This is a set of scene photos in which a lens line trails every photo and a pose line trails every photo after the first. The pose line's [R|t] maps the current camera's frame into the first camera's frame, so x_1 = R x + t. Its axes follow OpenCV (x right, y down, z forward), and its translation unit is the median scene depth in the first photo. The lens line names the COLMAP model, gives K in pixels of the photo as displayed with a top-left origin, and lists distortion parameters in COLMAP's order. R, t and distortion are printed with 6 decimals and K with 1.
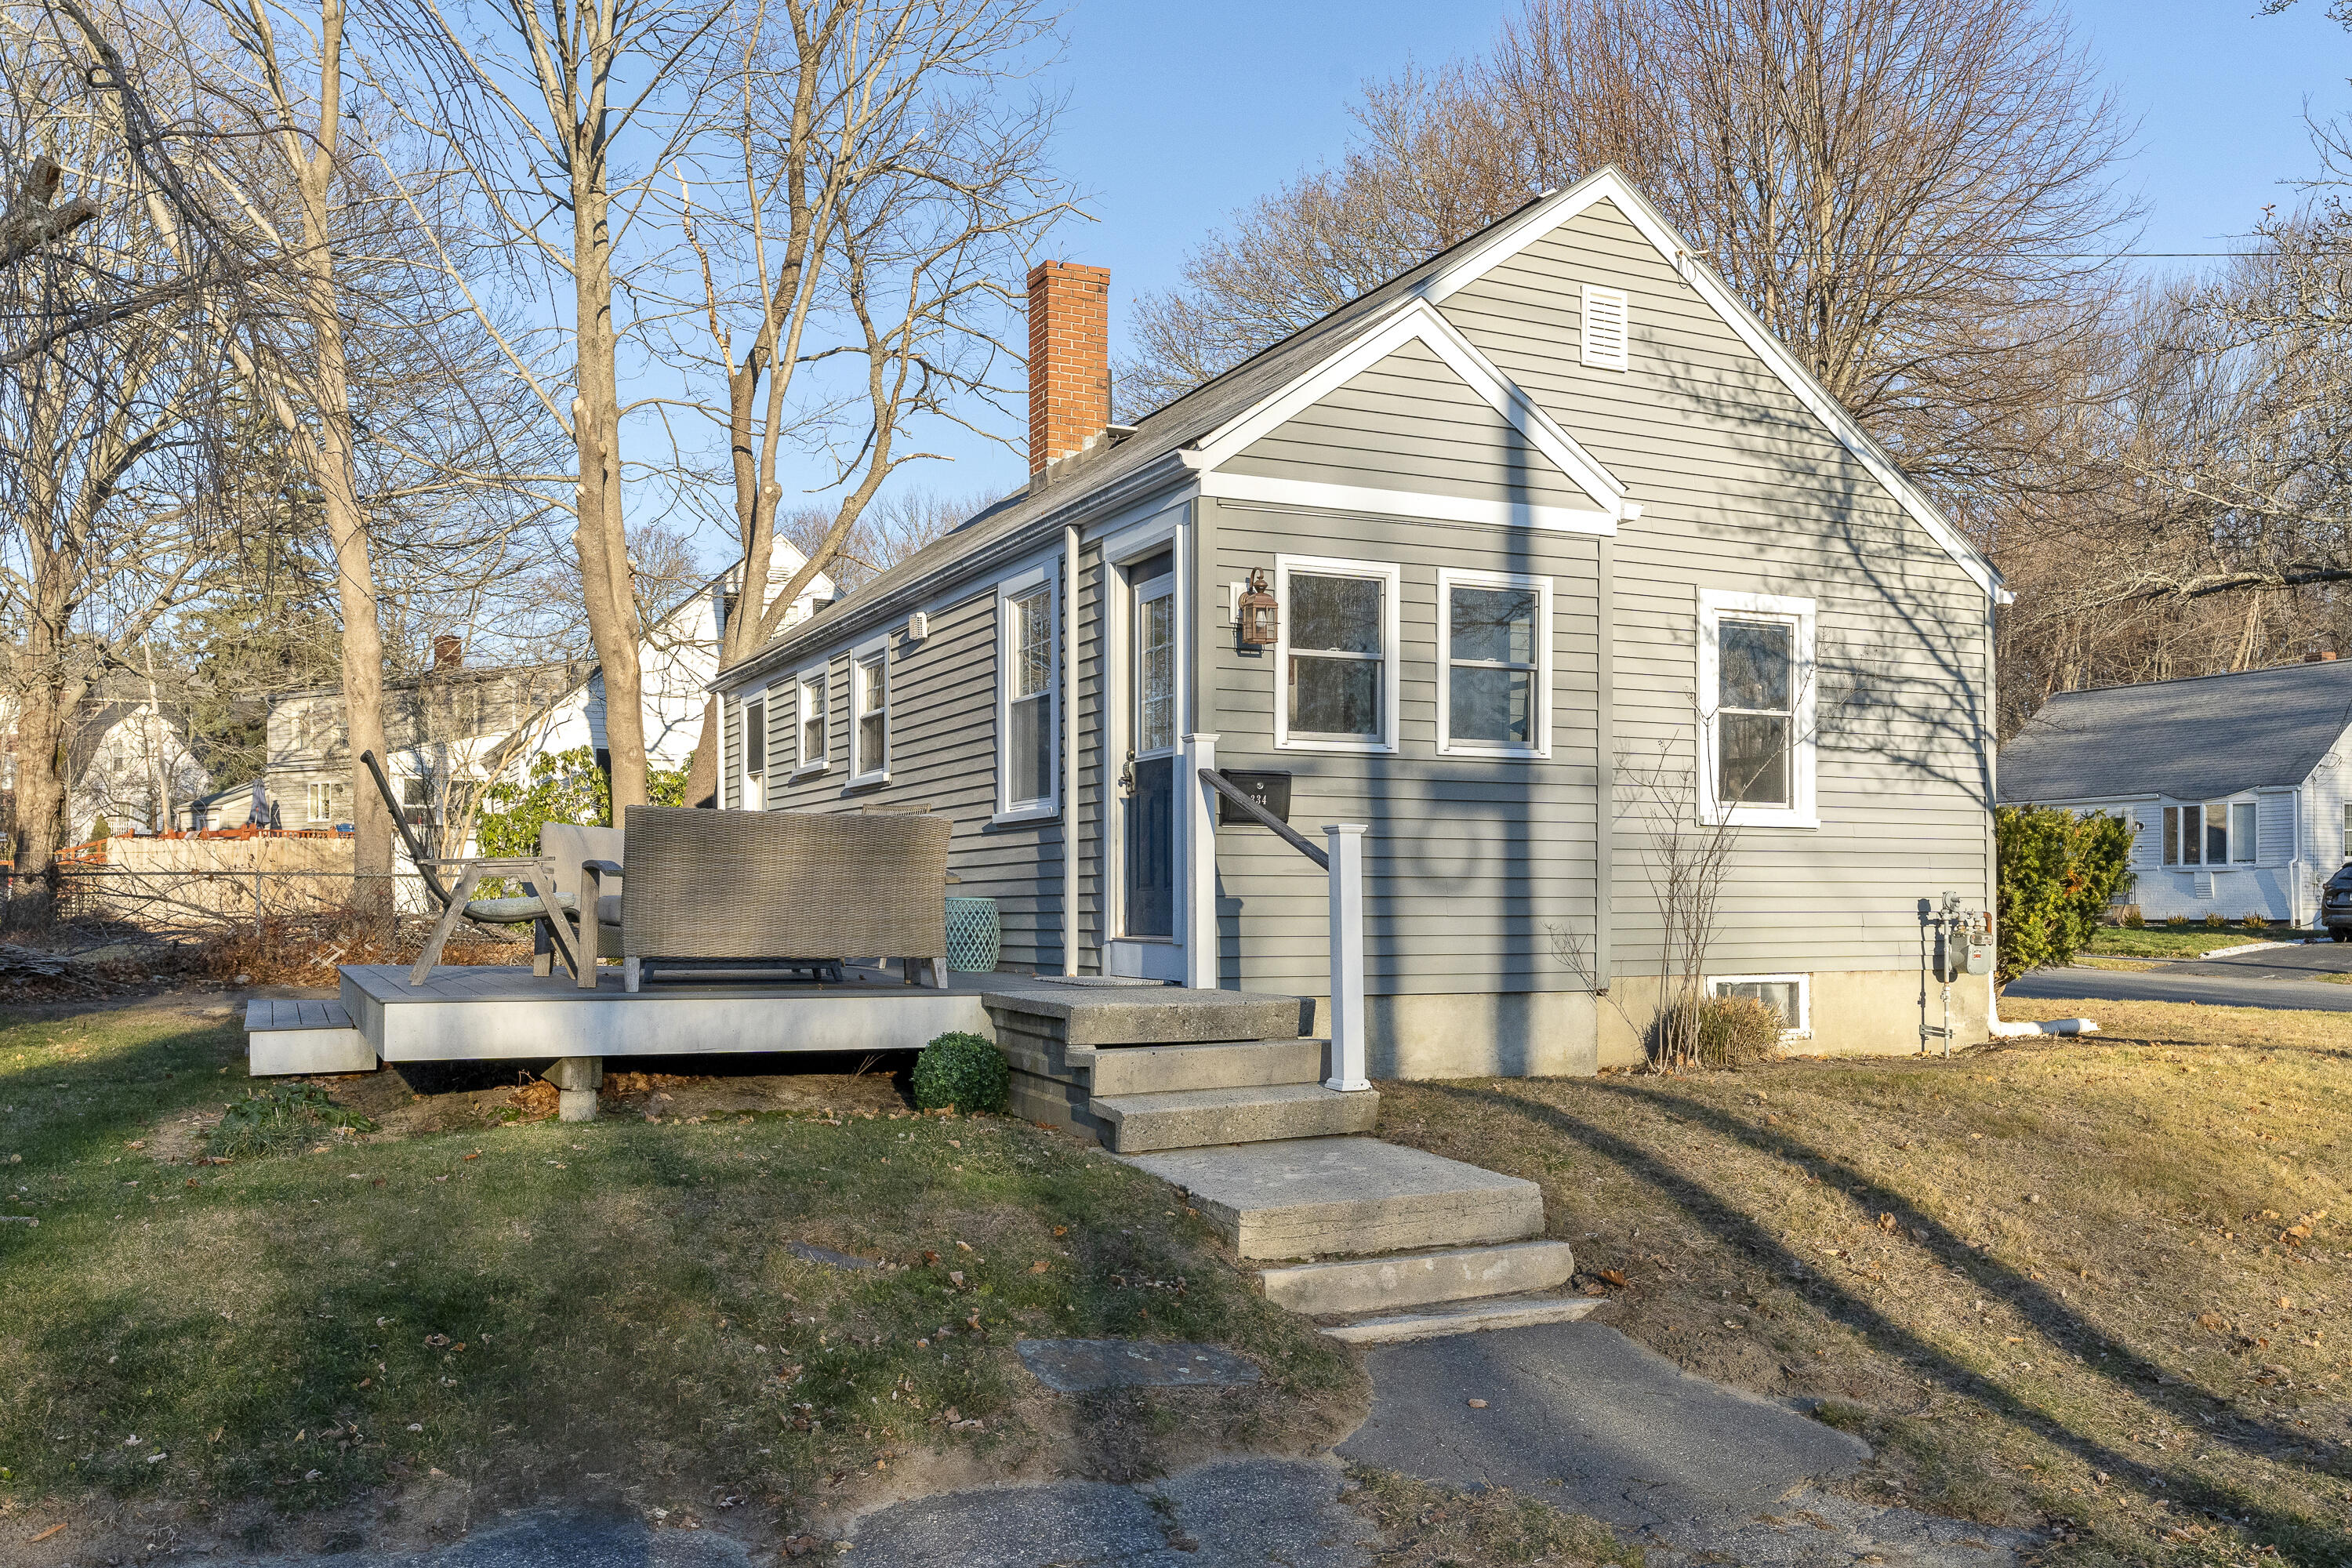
lens RADIAL K [[1917.6, 0, 1214.5], [0, 1917.6, 891.3], [0, 0, 1]] dist [-0.000337, 0.007242]
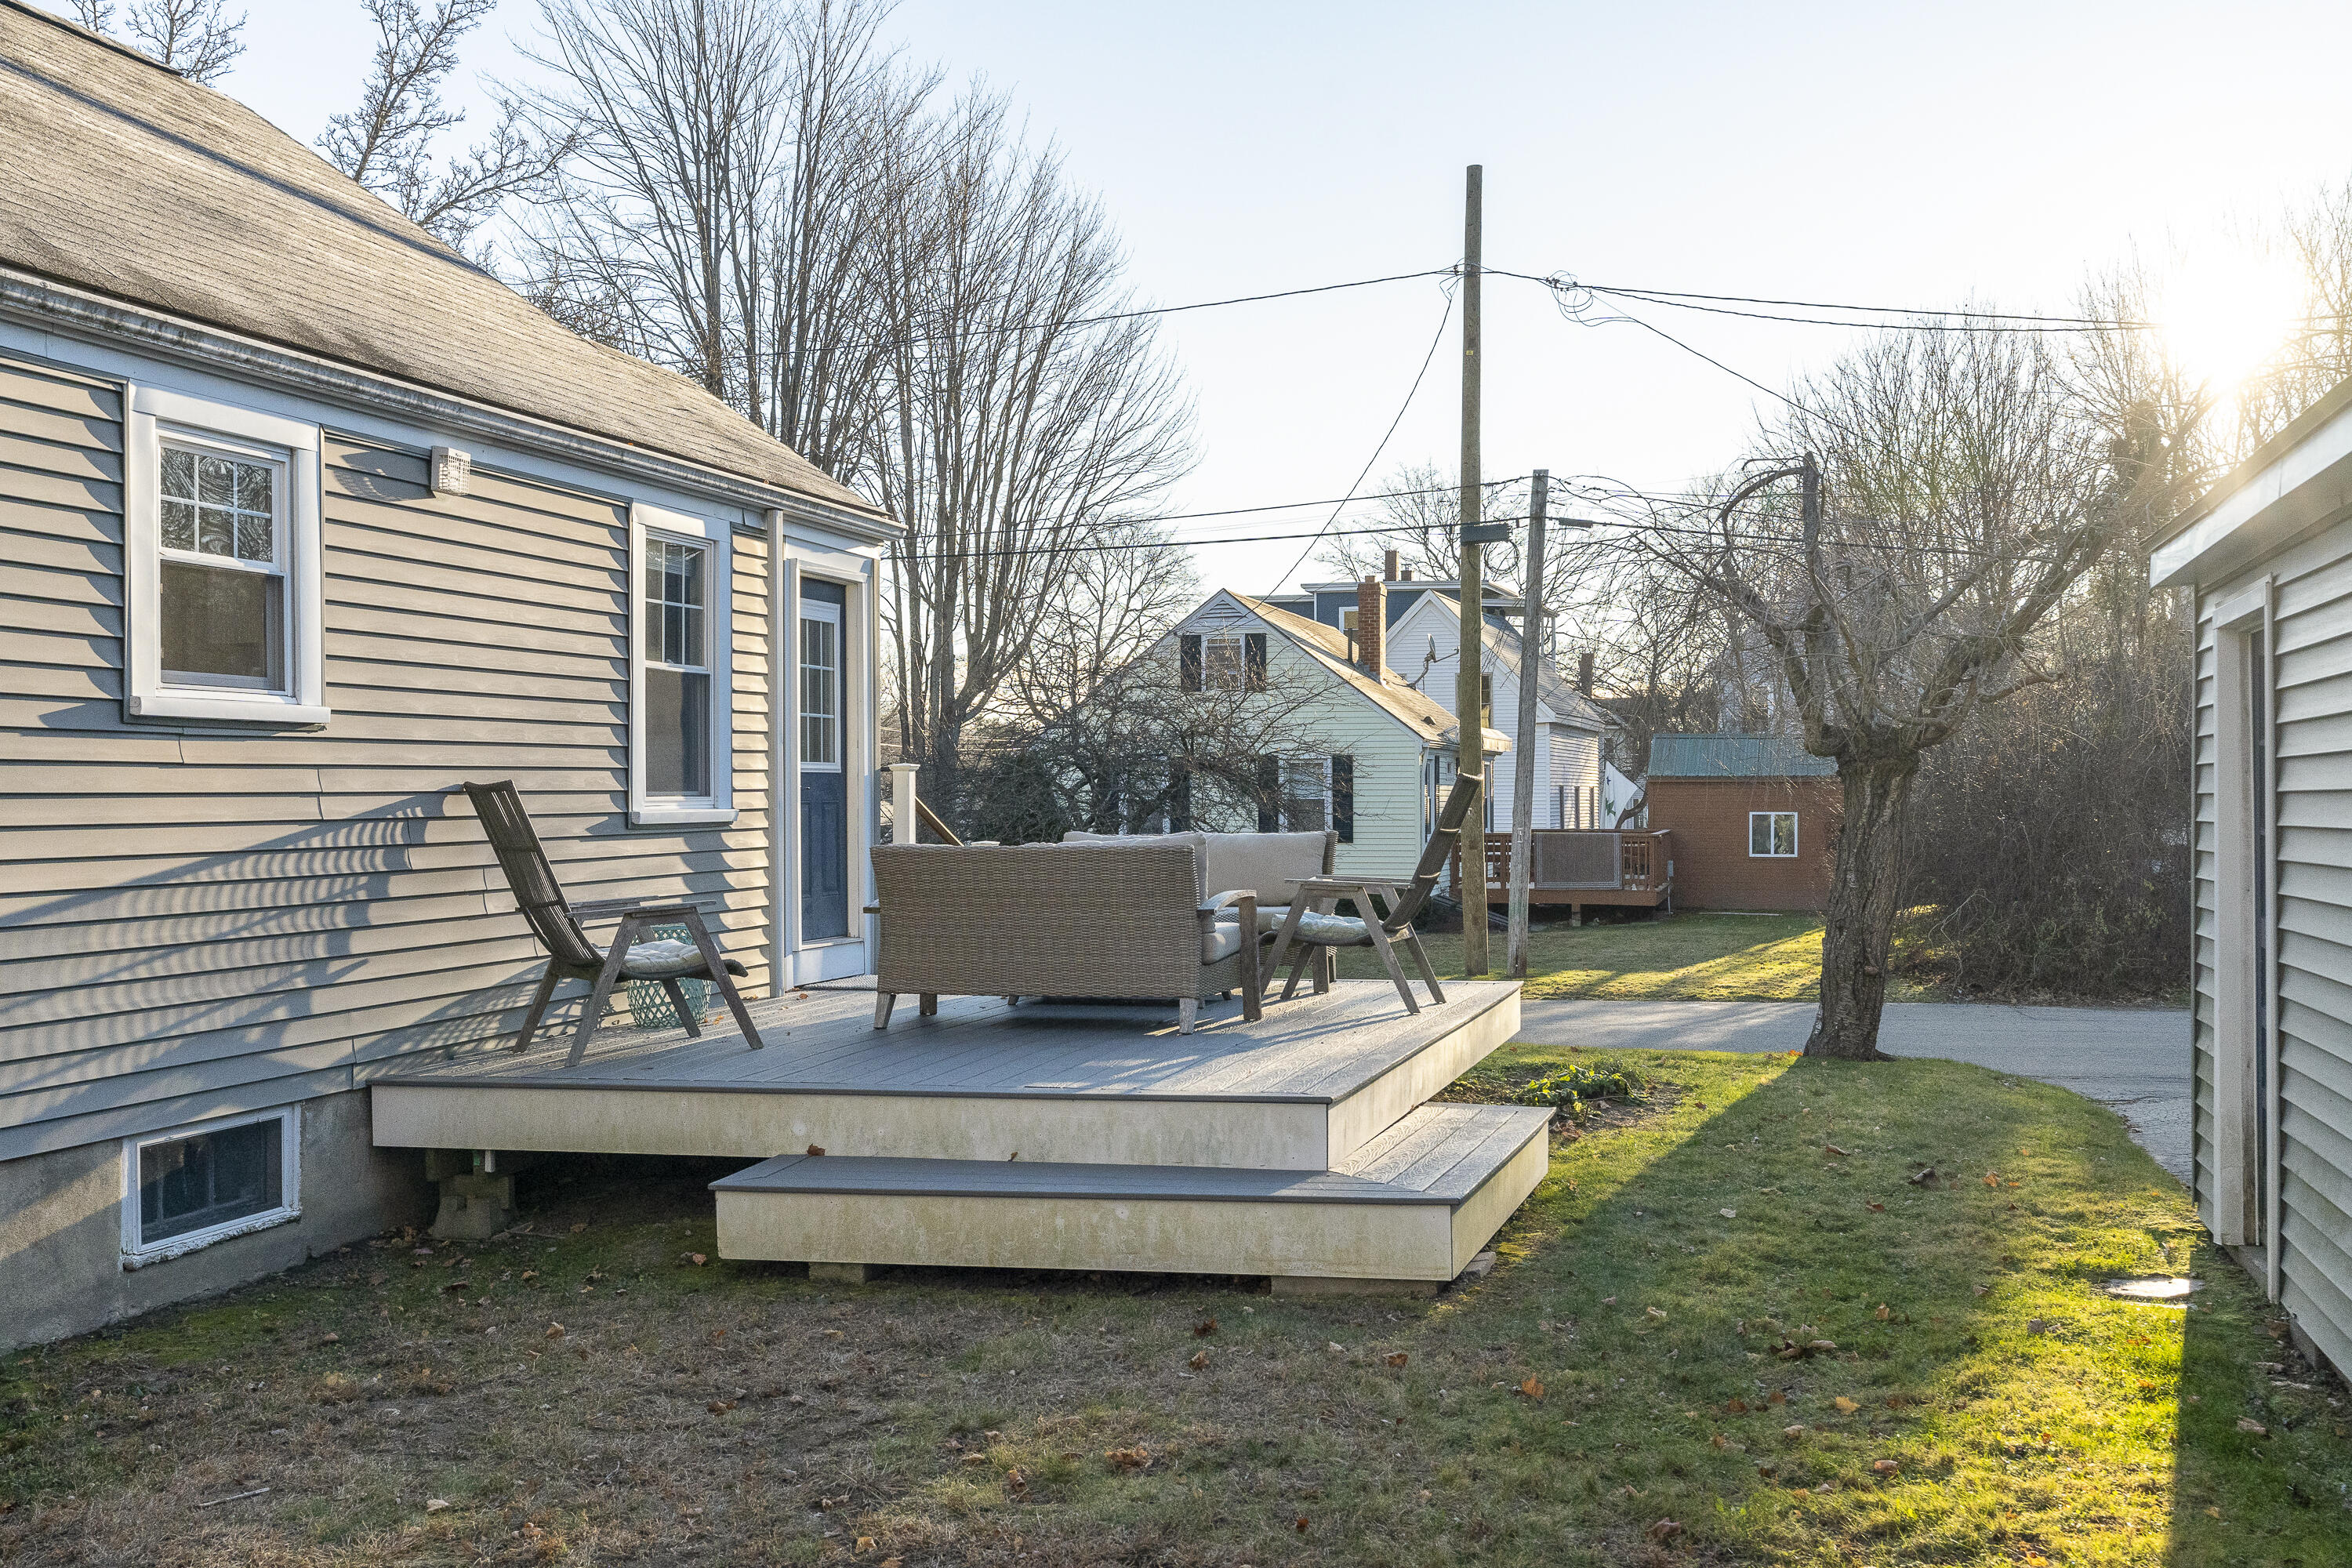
lens RADIAL K [[2288.2, 0, 1173.4], [0, 2288.2, 805.5], [0, 0, 1]] dist [0.012642, -0.007607]
pose [[-0.738388, 0.007830, 0.674331, -0.651299], [0.007451, 0.999966, -0.003453, -0.028688], [-0.674335, 0.002475, -0.738421, 1.141403]]
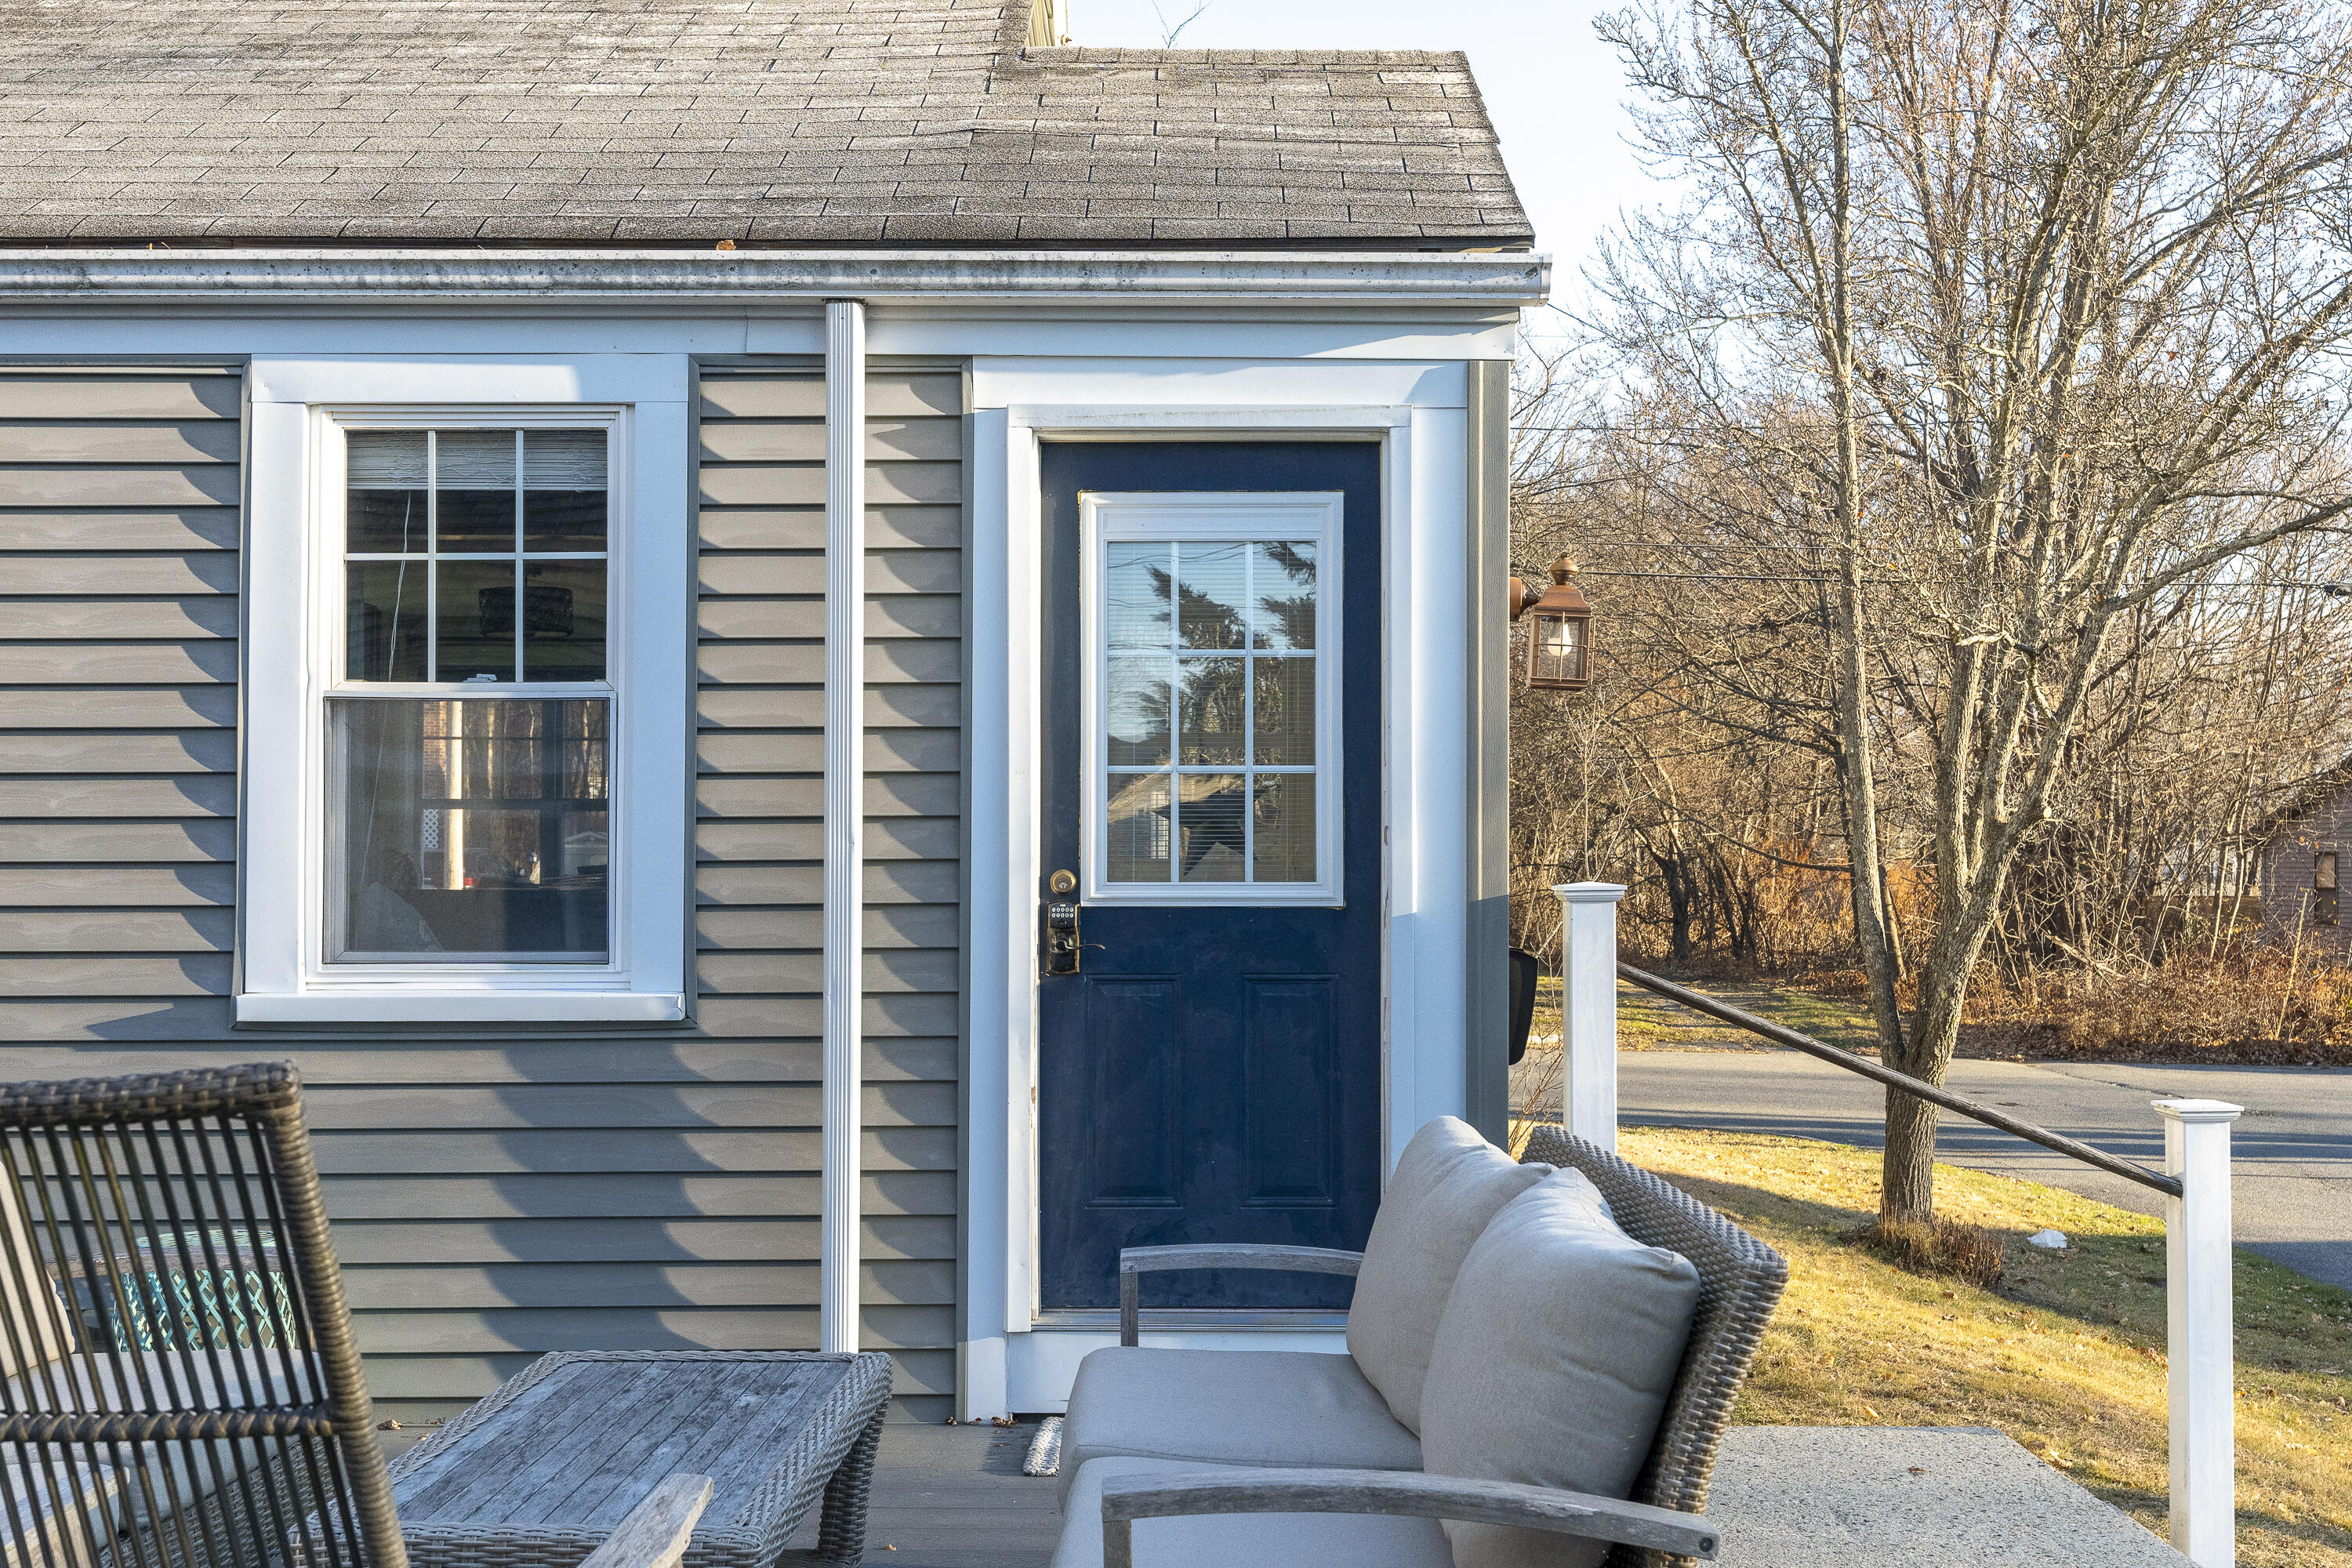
lens RADIAL K [[2343.7, 0, 1214.1], [0, 2343.7, 834.9], [0, 0, 1]] dist [0.010197, -0.009649]
pose [[0.439354, 0.018918, 0.898115, -0.326118], [-0.007725, 0.999821, -0.017282, -0.048226], [-0.898281, 0.000655, 0.439421, 0.486300]]
